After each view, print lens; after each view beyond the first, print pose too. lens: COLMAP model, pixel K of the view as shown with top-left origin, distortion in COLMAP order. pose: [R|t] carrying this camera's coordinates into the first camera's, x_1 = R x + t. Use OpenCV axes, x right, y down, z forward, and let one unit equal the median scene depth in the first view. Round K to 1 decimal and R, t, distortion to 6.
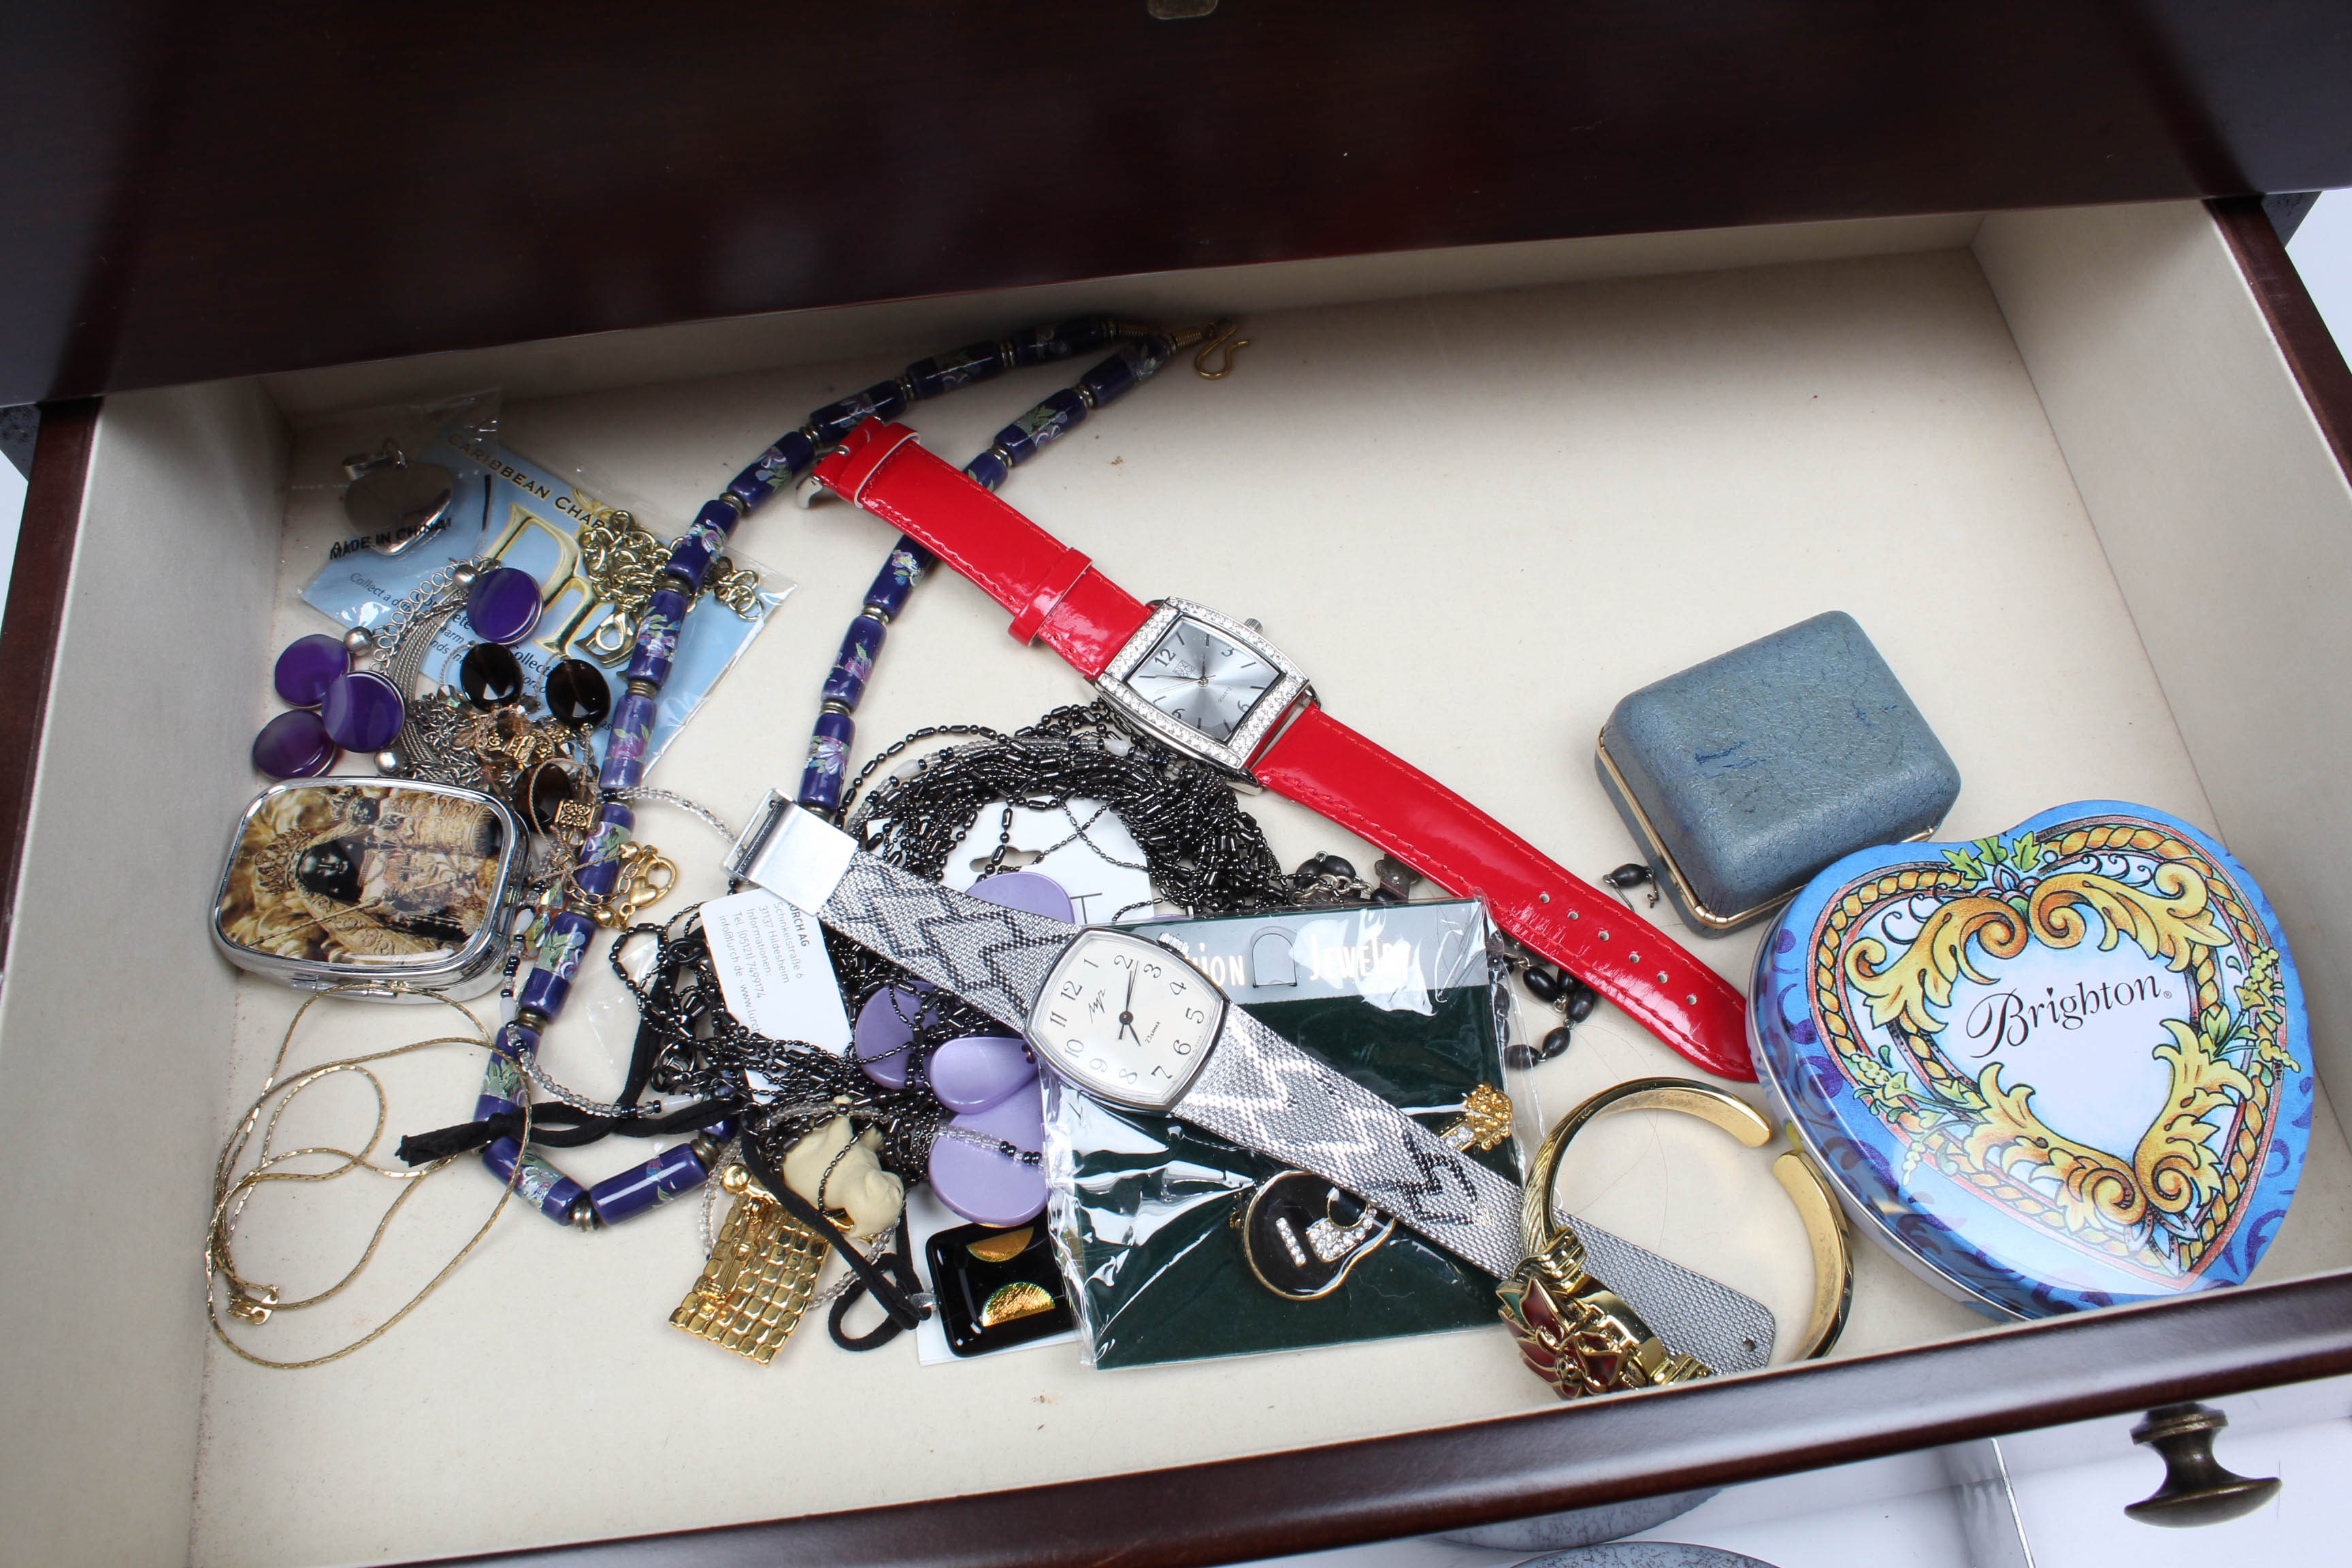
lens RADIAL K [[1917.5, 0, 1176.0], [0, 1917.5, 784.0], [0, 0, 1]] dist [-0.174607, 0.142282]
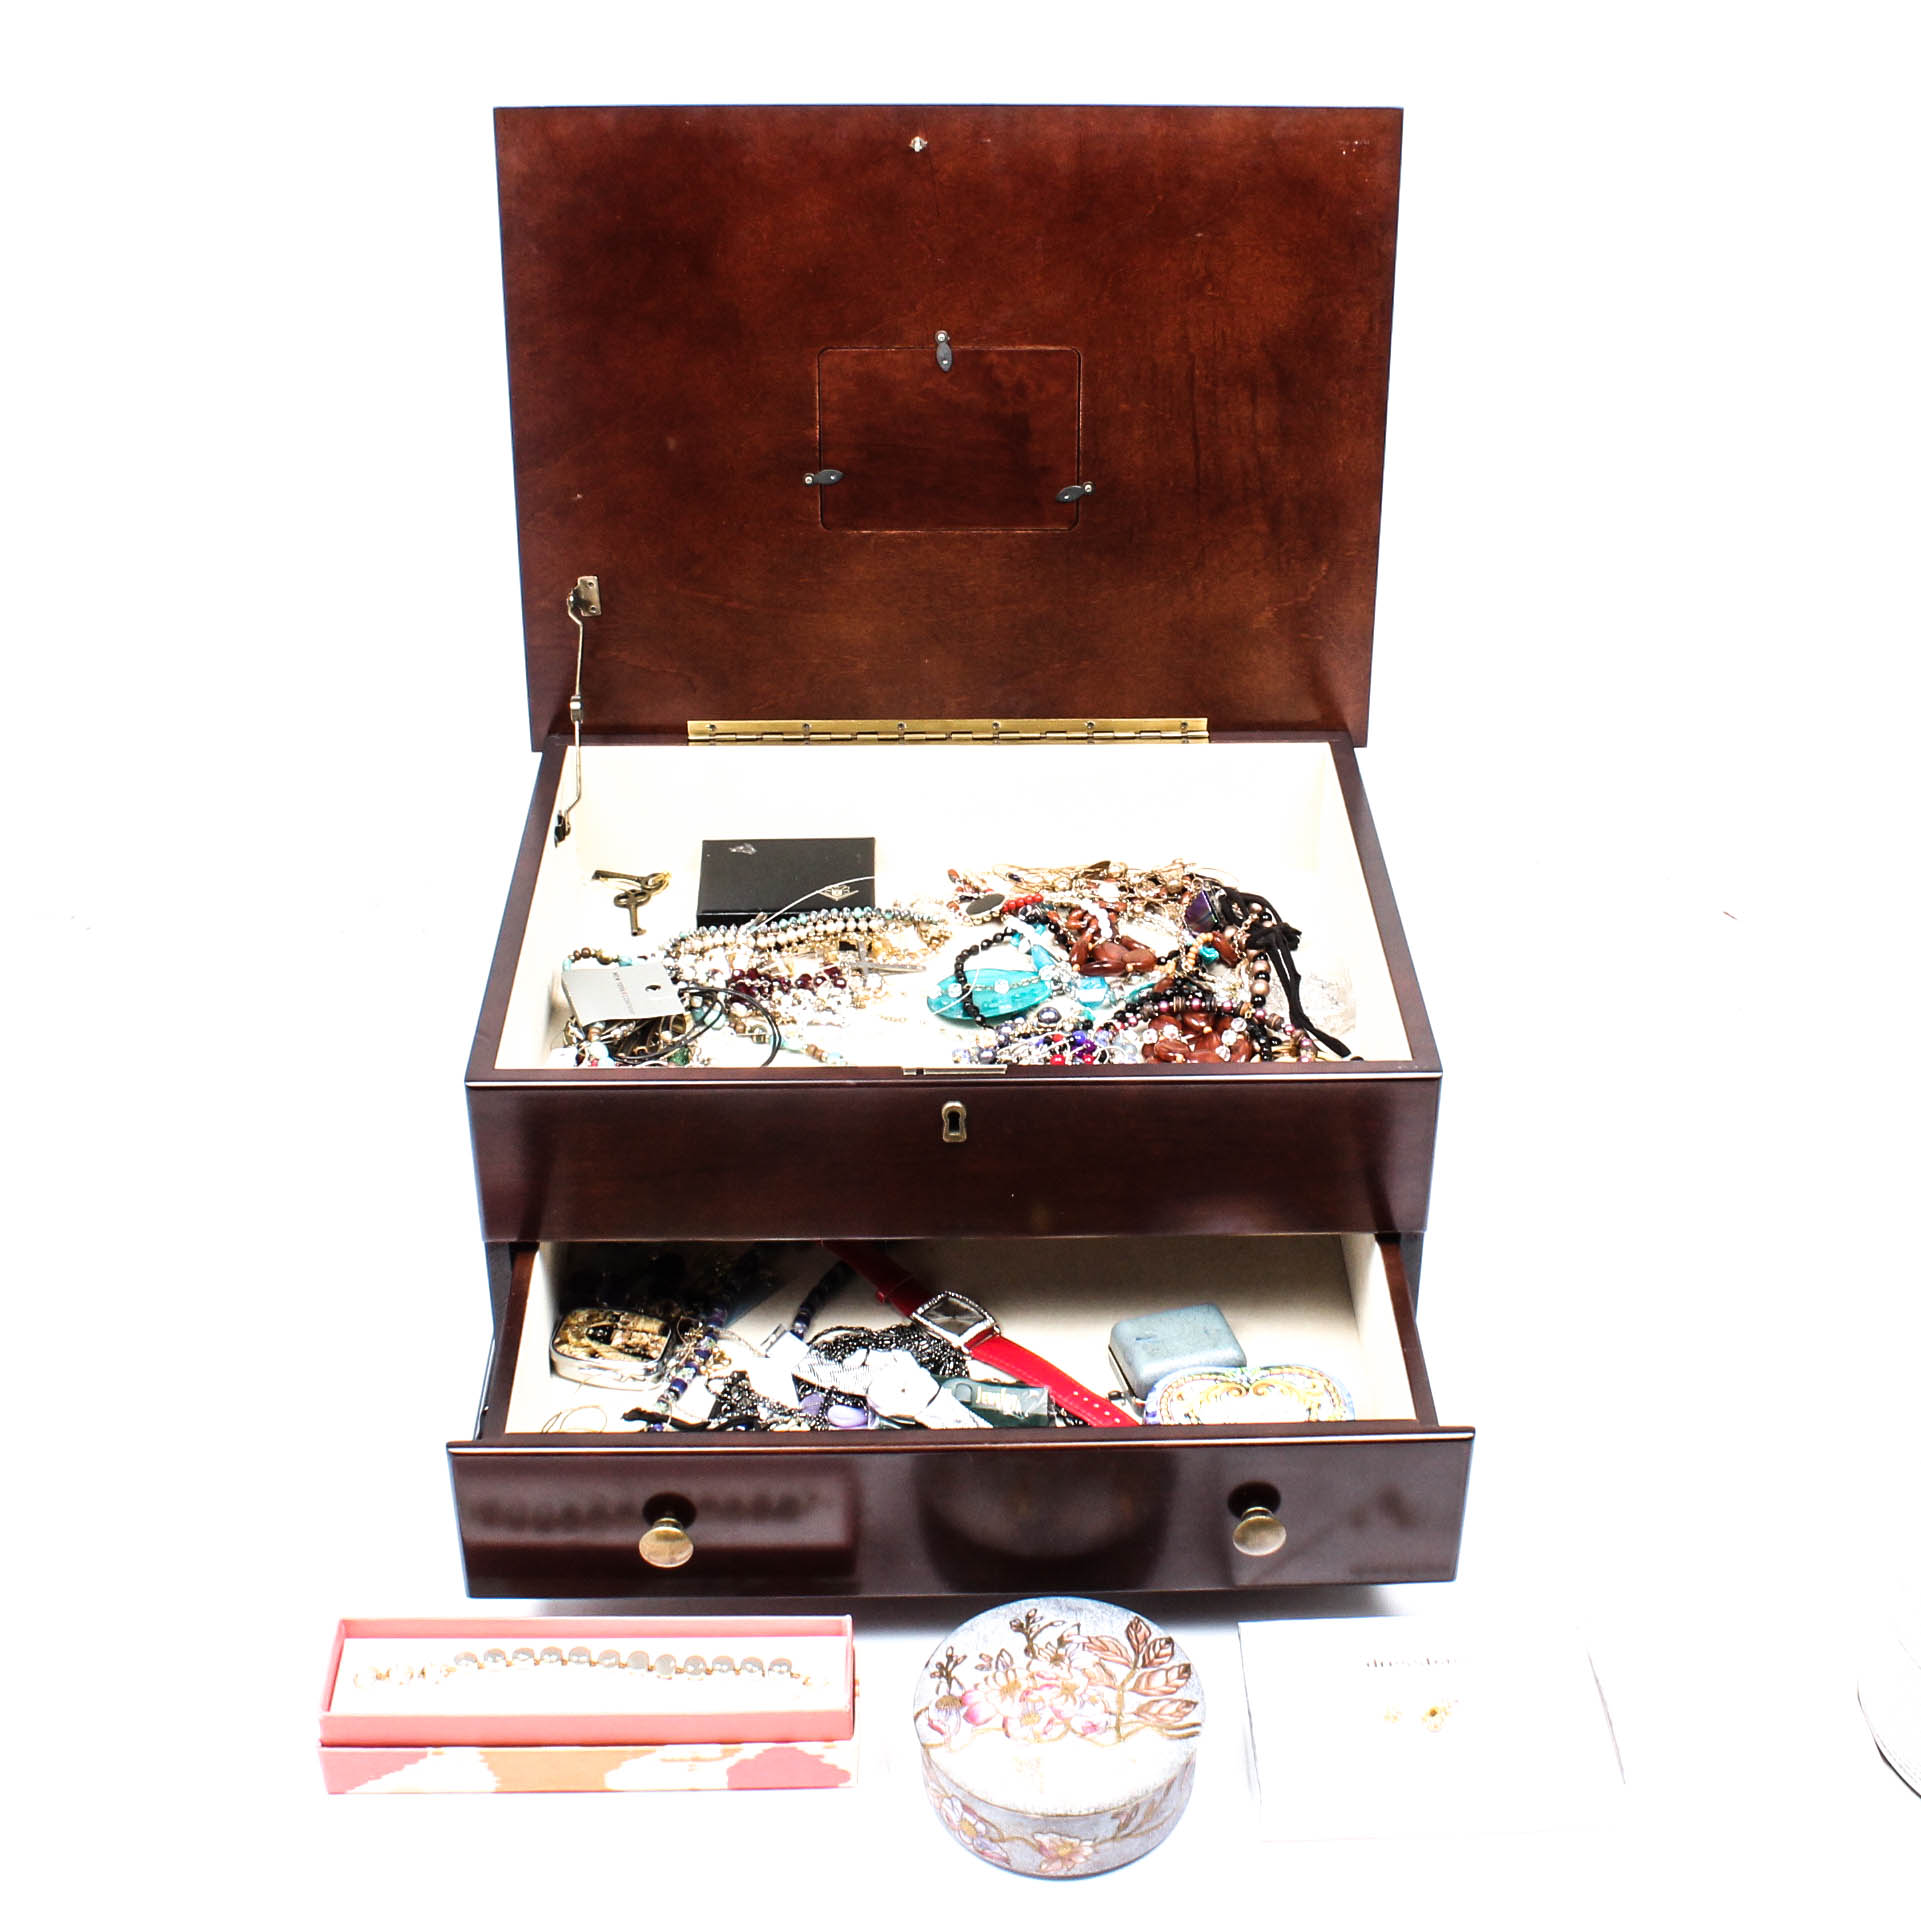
lens RADIAL K [[2861.9, 0, 960.5], [0, 2861.9, 960.5], [0, 0, 1]] dist [-0.092200, 0.008149]
pose [[0.992364, 0.075641, -0.097432, 0.375244], [-0.112846, 0.875671, -0.469537, 1.377141], [0.049802, 0.476947, 0.877520, -2.642941]]
